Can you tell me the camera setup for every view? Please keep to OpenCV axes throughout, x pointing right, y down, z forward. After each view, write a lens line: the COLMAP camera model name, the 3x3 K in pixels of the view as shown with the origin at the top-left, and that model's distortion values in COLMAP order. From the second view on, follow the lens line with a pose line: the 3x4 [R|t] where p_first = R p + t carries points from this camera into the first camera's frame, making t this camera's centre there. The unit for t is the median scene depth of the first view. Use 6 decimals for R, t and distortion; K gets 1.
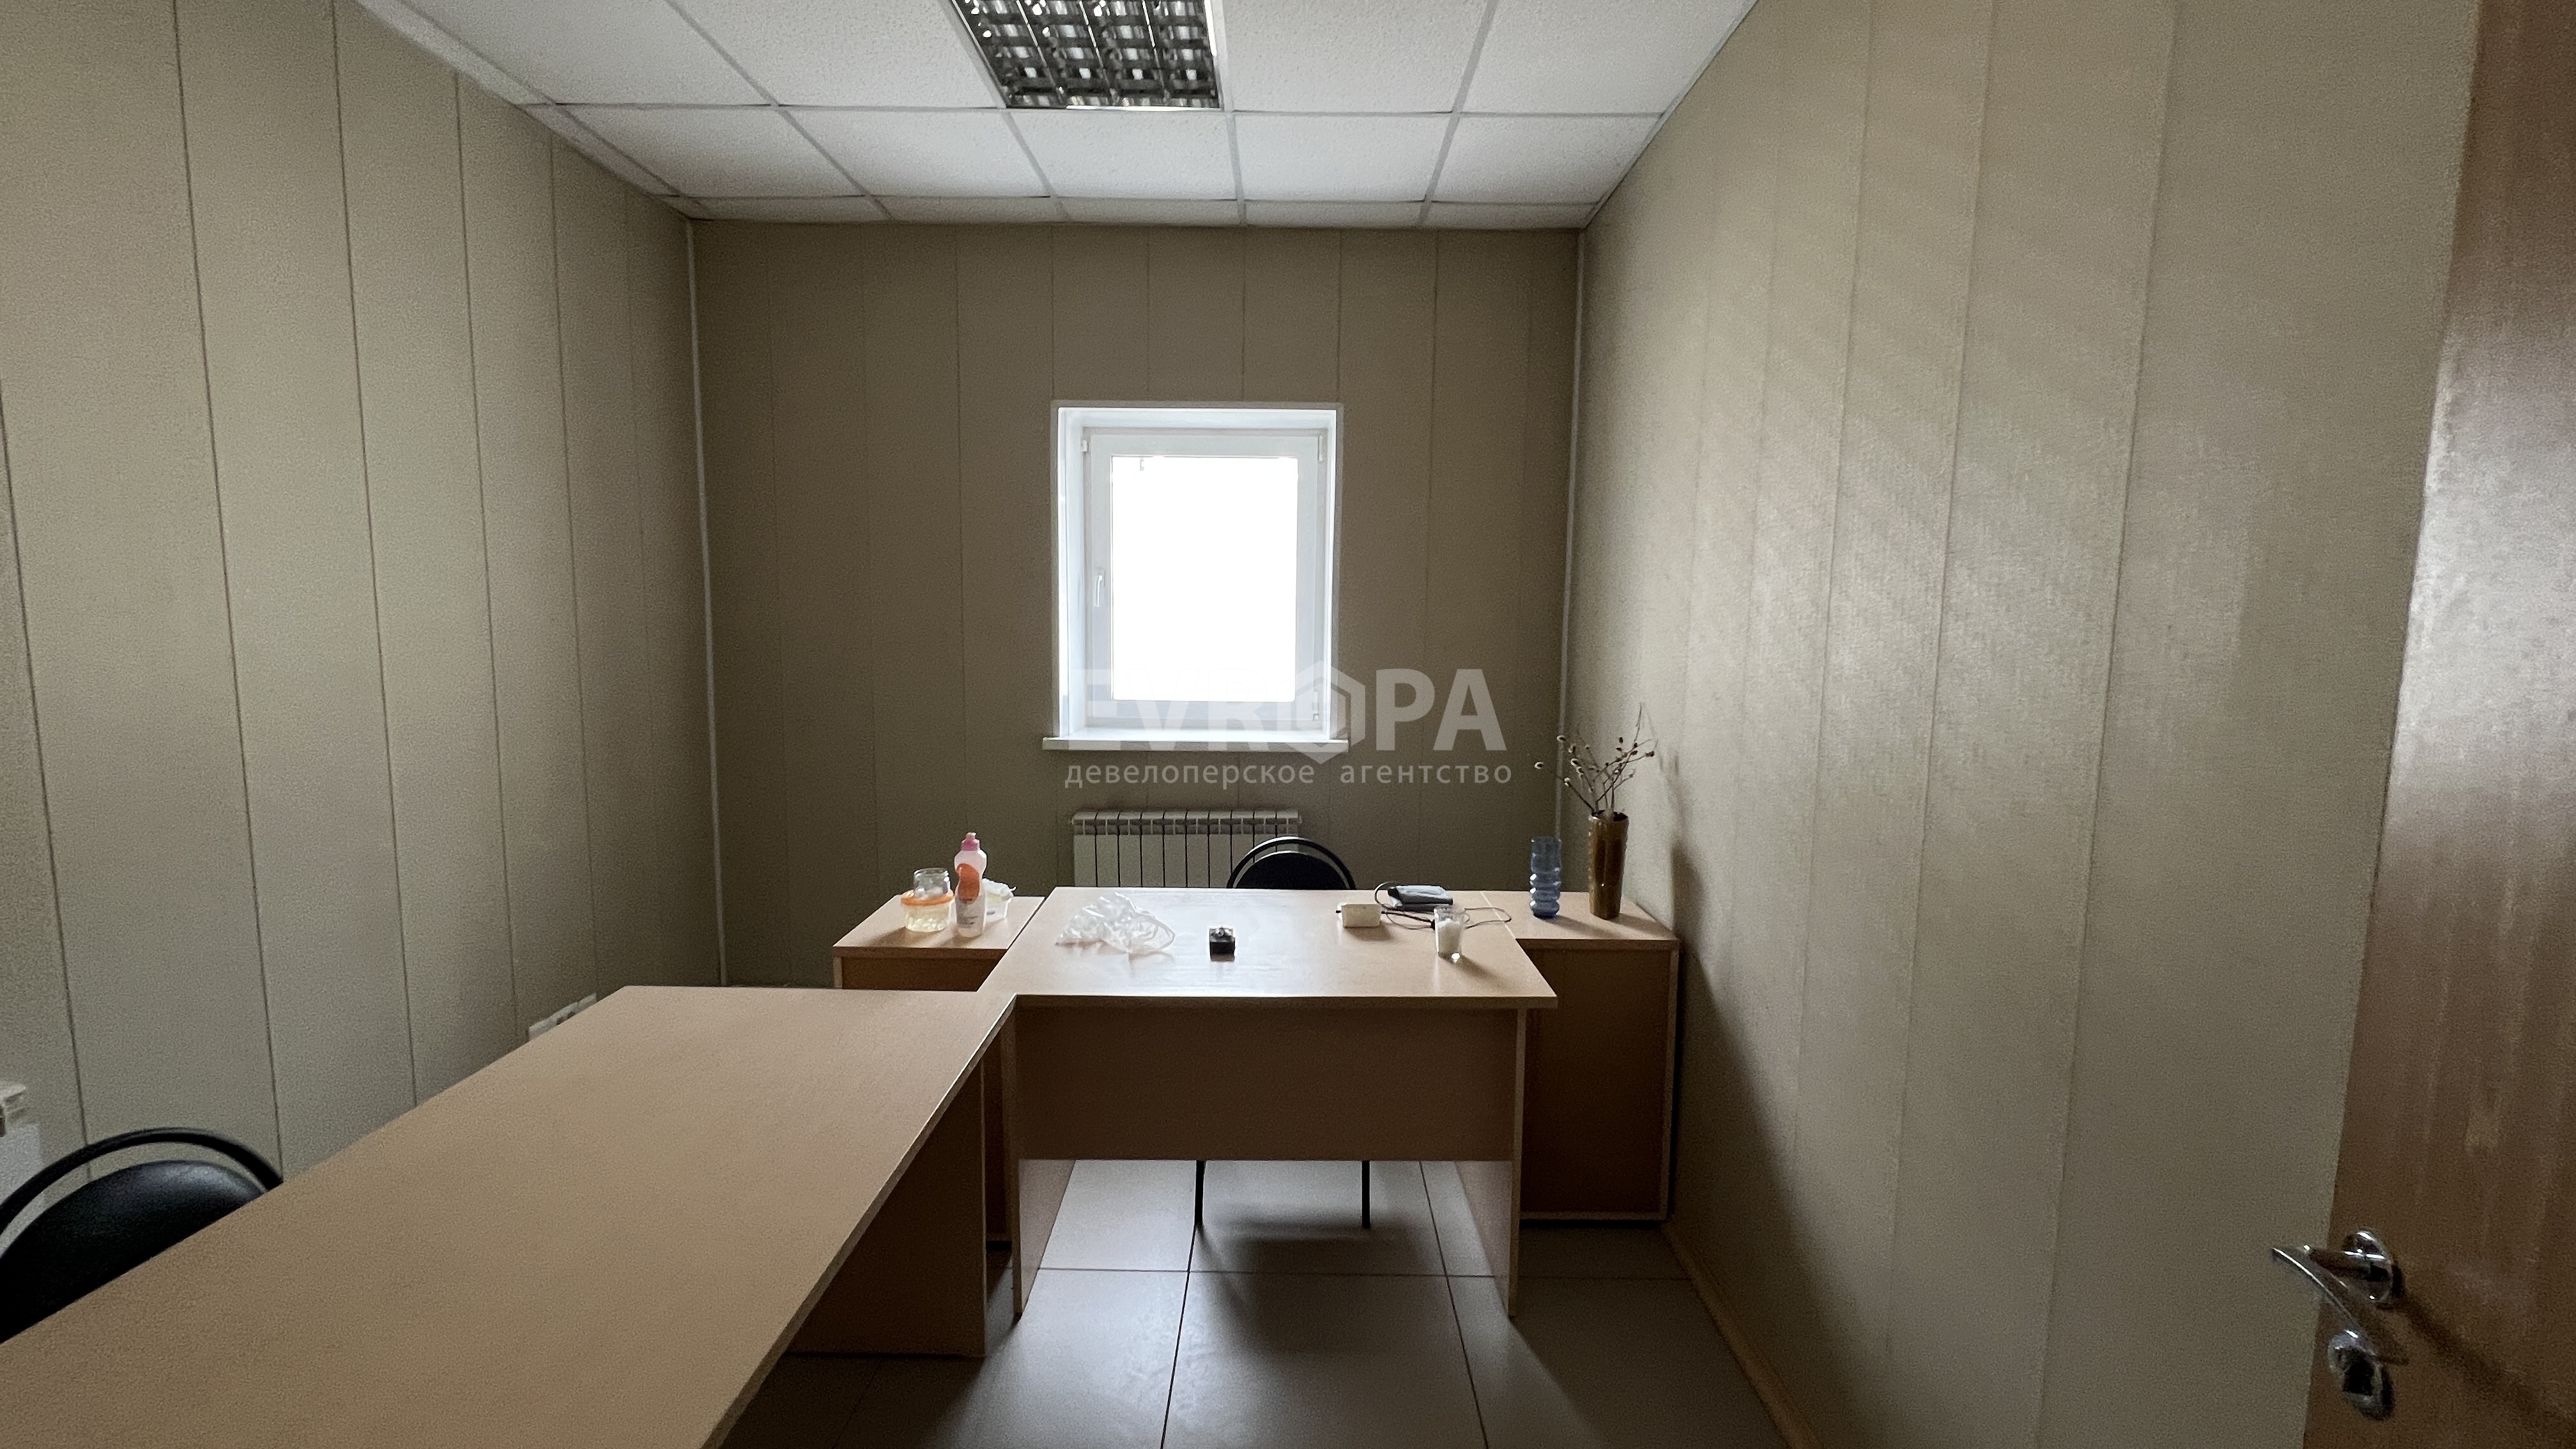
lens RADIAL K [[1021.6, 0, 1316.8], [0, 1021.6, 749.5], [0, 0, 1]] dist [-0.002145, 0.000850]
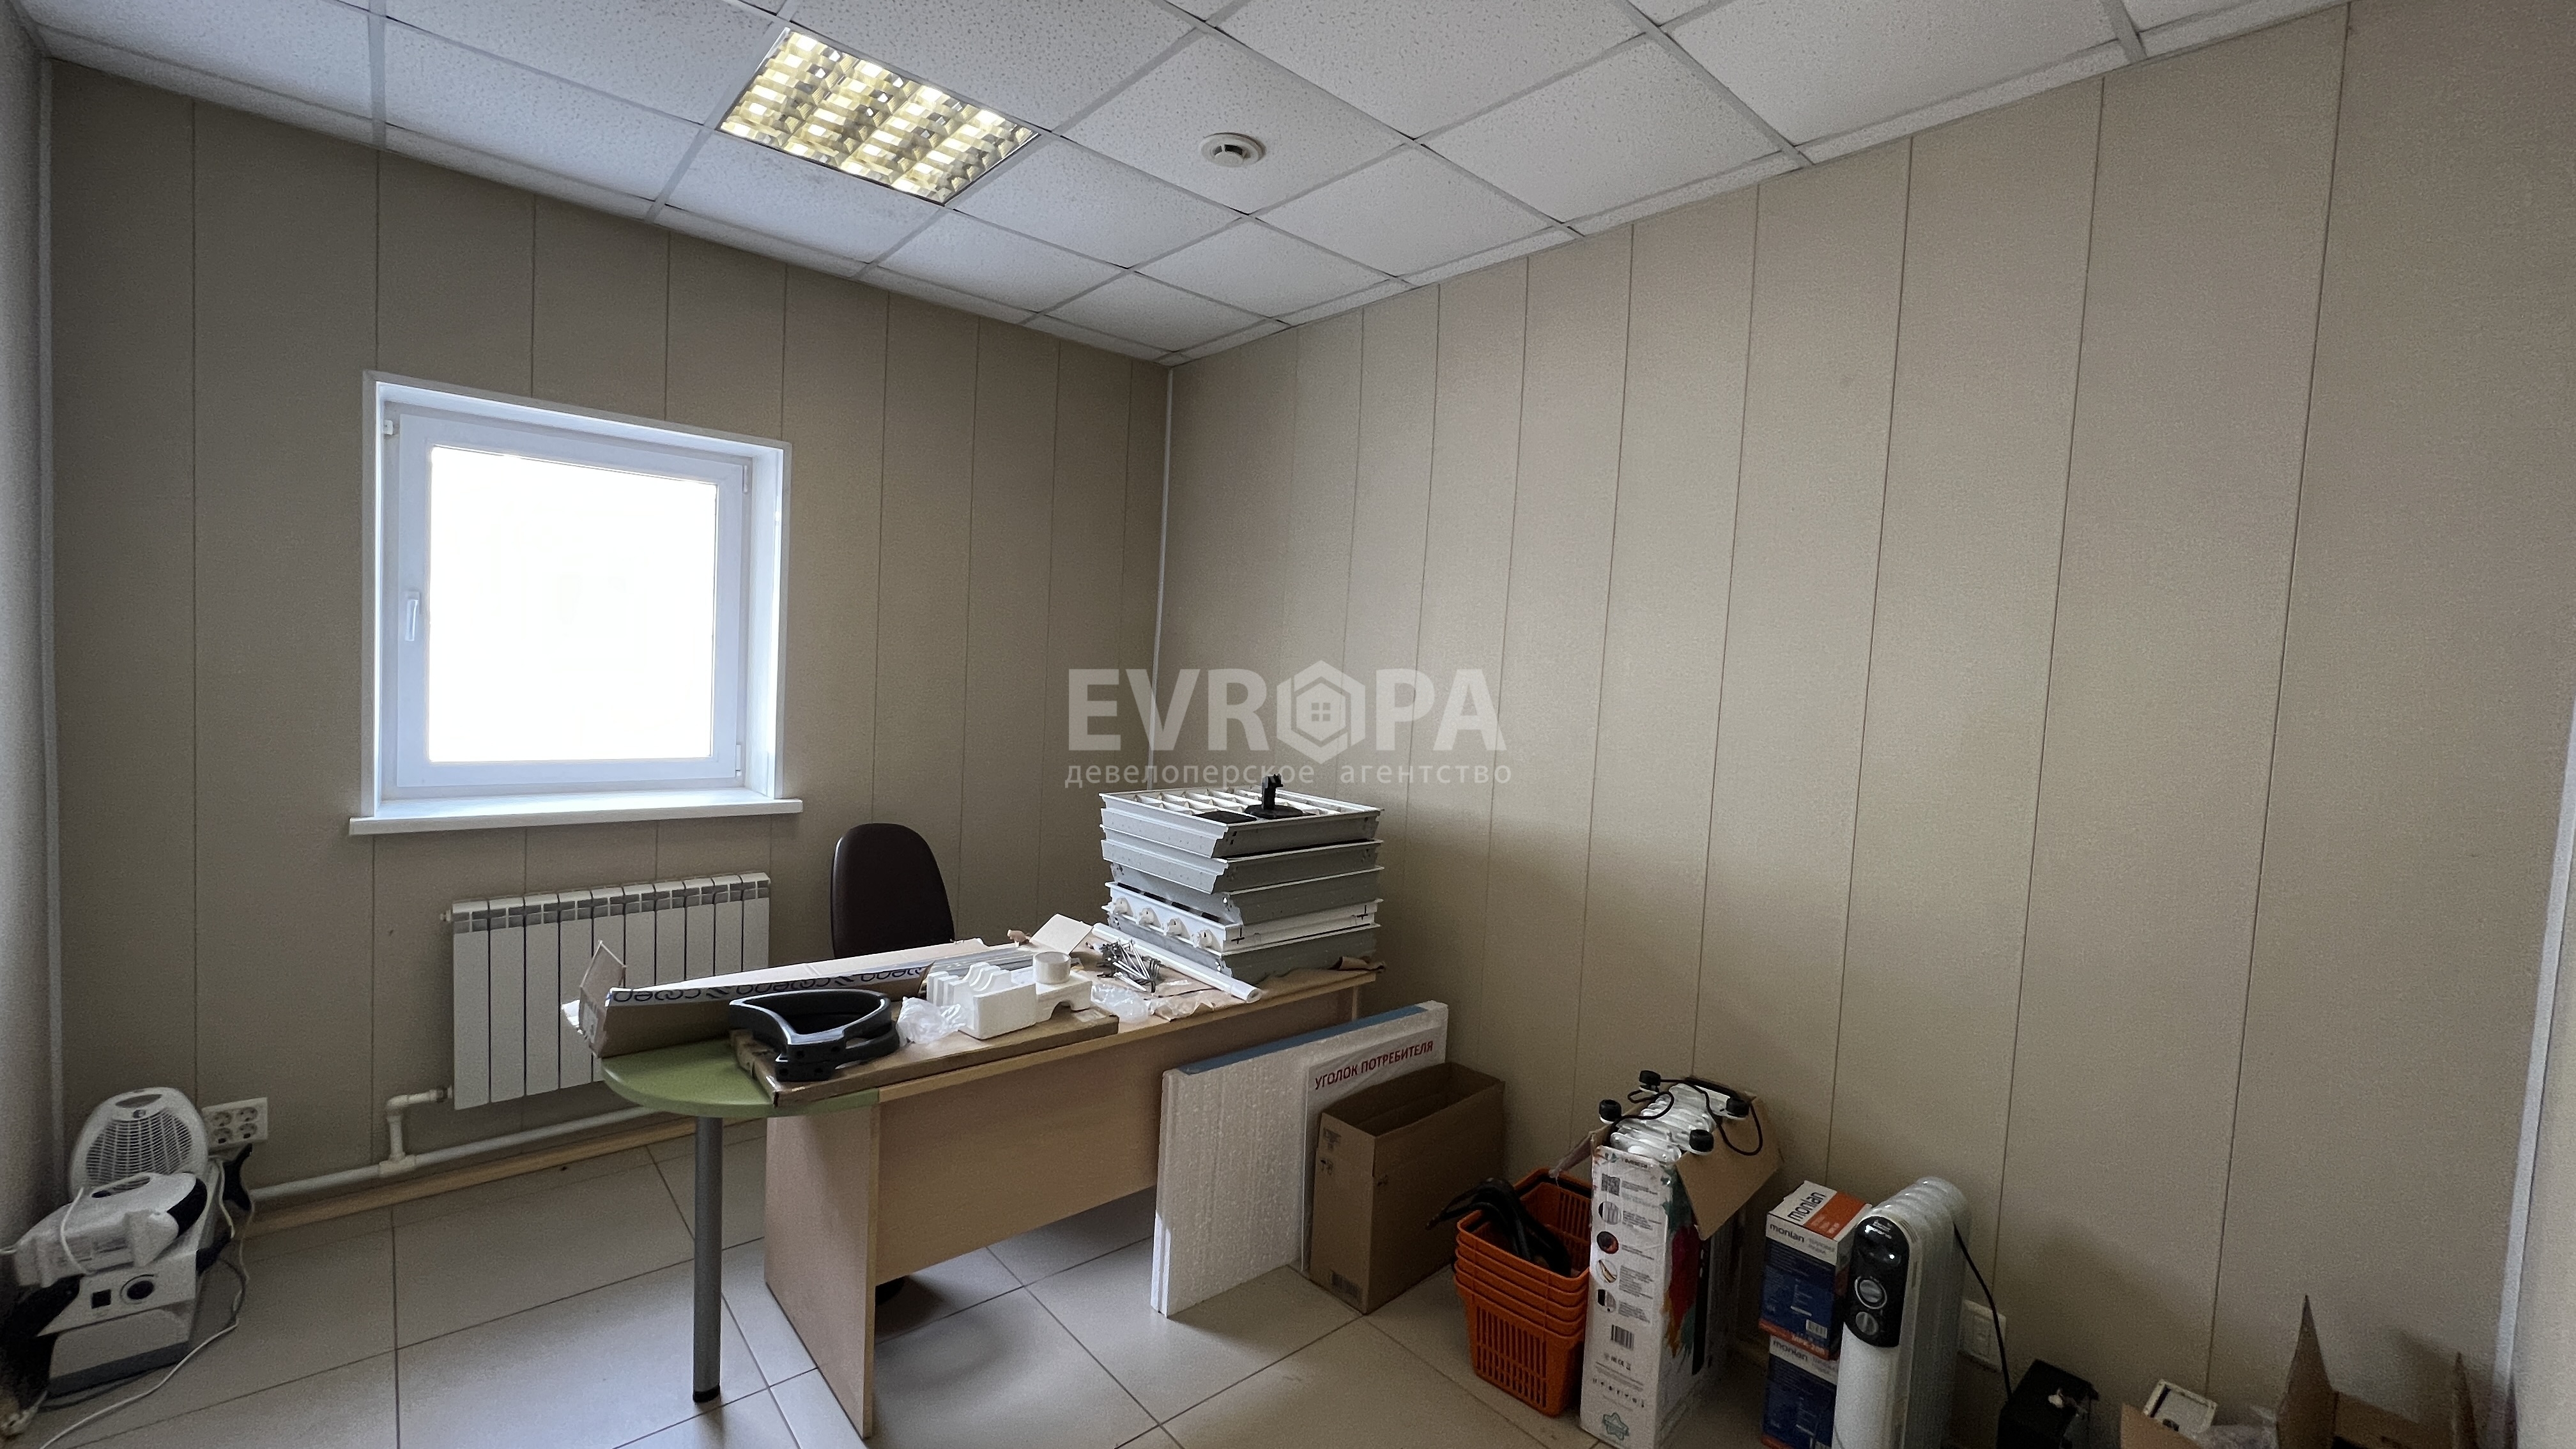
lens RADIAL K [[1021.6, 0, 1295.5], [0, 1021.6, 737.8], [0, 0, 1]] dist [-0.002145, 0.000850]
pose [[0.735128, -0.020778, 0.677610, -0.288175], [0.060834, 0.997520, -0.035410, 0.001596], [-0.675194, 0.067252, 0.734568, -0.008925]]
